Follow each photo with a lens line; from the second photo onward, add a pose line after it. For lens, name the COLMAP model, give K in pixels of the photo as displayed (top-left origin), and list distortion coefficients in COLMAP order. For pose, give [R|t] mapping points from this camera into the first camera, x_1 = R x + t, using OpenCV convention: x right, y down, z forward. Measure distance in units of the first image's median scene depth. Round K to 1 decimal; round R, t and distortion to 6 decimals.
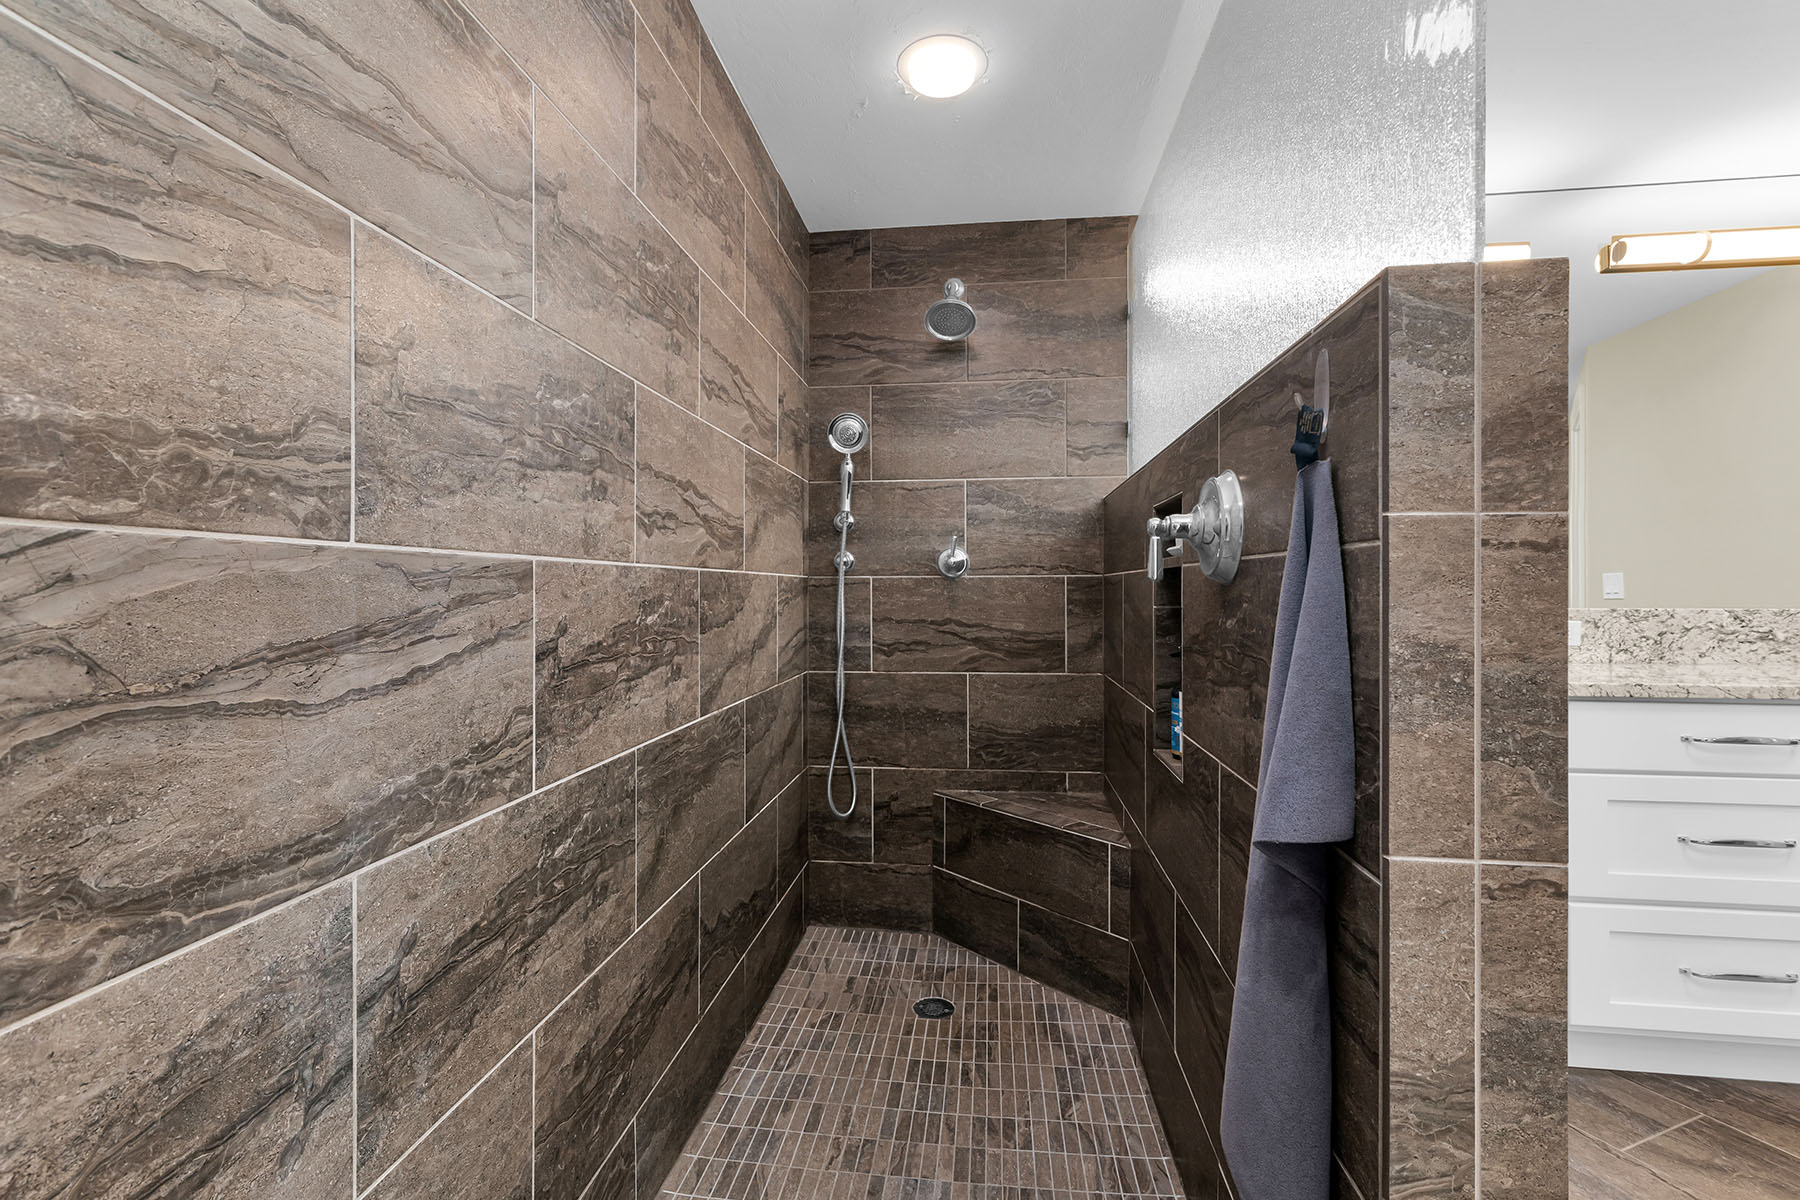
lens RADIAL K [[820.0, 0, 890.9], [0, 820.0, 594.3], [0, 0, 1]] dist [0.009799, -0.000527]
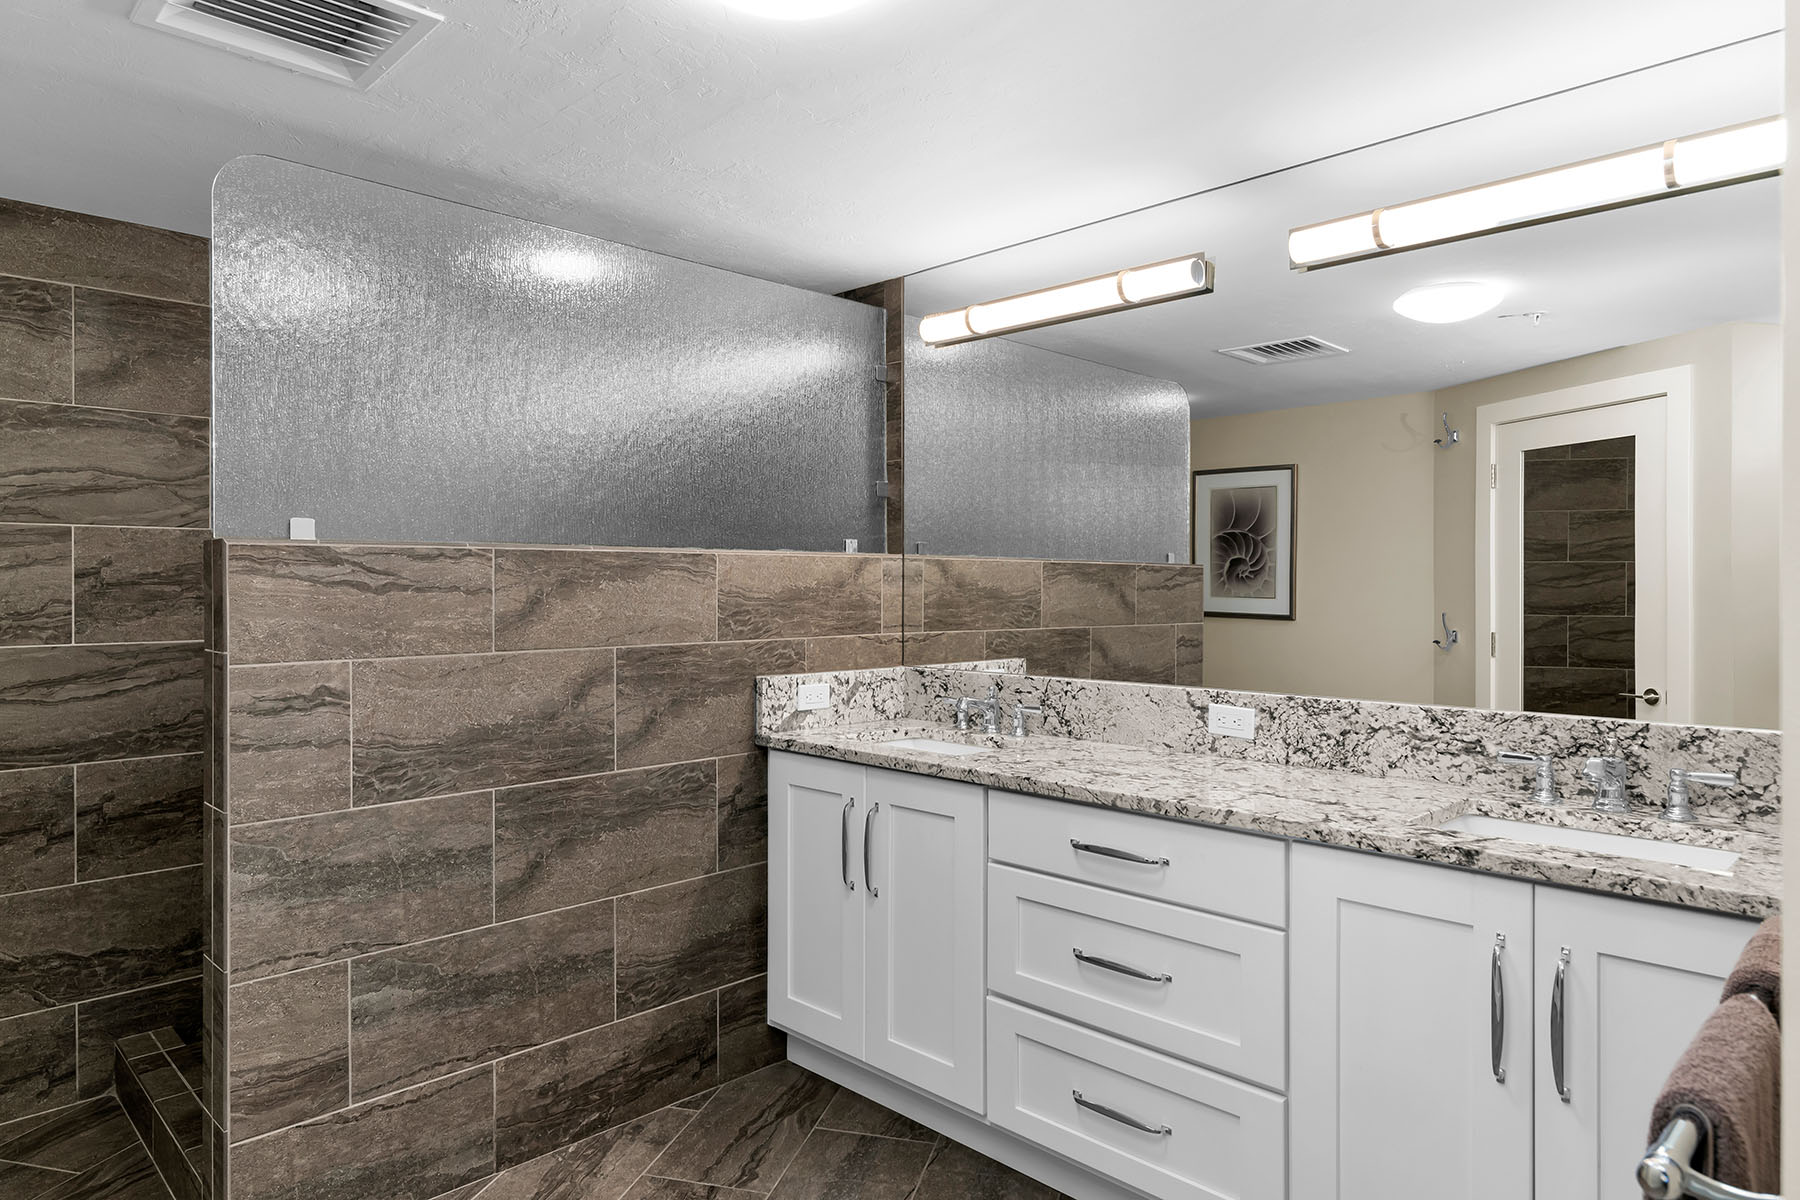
lens RADIAL K [[1096.5, 0, 905.4], [0, 1096.5, 594.5], [0, 0, 1]] dist [0.005395, 0.000357]
pose [[0.791206, 0.008156, -0.611495, 3.162413], [-0.005055, 0.999964, 0.006798, -0.222985], [0.611529, -0.002287, 0.791219, -0.173873]]
